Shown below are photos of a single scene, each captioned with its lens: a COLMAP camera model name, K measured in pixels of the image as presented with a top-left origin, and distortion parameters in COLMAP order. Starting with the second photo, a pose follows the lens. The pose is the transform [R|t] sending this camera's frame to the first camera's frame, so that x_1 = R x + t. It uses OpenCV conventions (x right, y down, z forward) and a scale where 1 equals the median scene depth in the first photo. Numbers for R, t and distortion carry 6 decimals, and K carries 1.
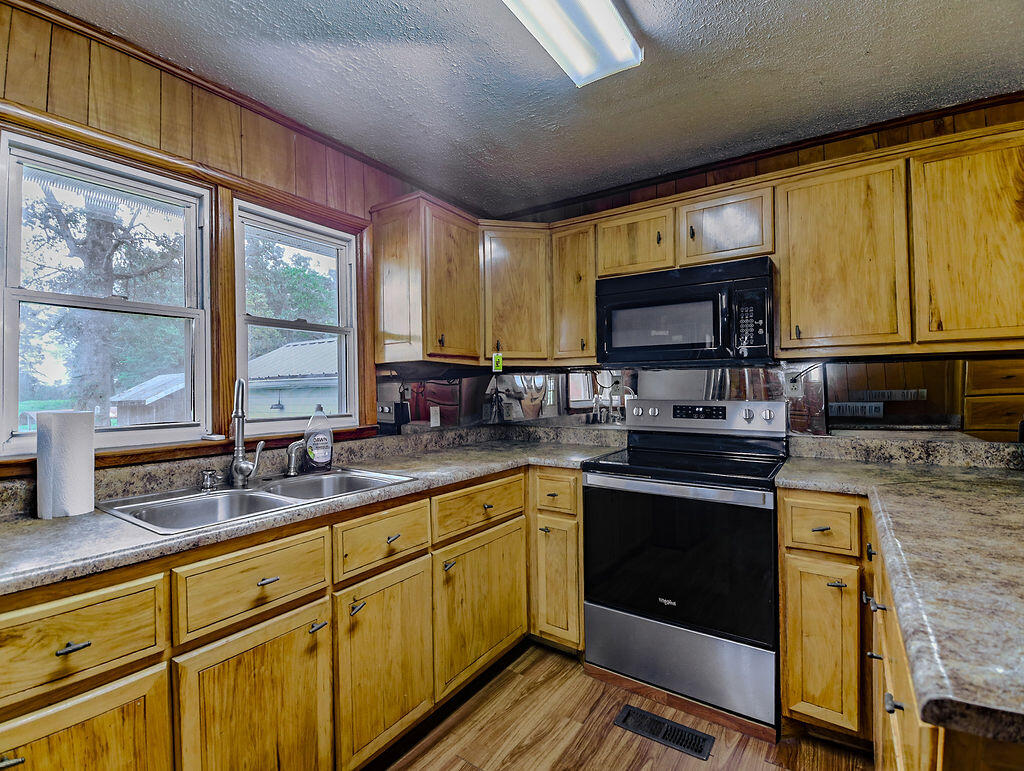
lens RADIAL K [[485.1, 0, 512.0], [0, 485.1, 385.5], [0, 0, 1]] dist [0.029231, -0.027561]
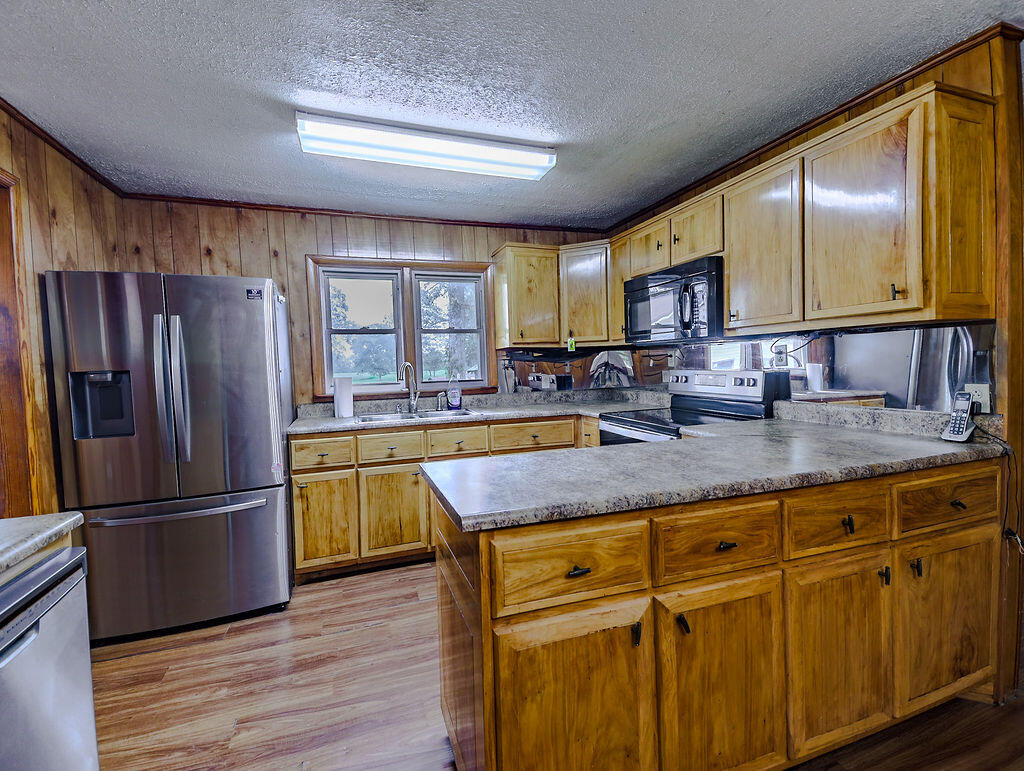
lens RADIAL K [[463.4, 0, 506.5], [0, 463.4, 385.1], [0, 0, 1]] dist [0.092539, -0.045717]
pose [[0.803200, 0.014330, -0.595537, 0.816524], [0.026341, 0.997879, 0.059537, -0.018936], [0.595127, -0.063507, 0.801119, -0.303015]]
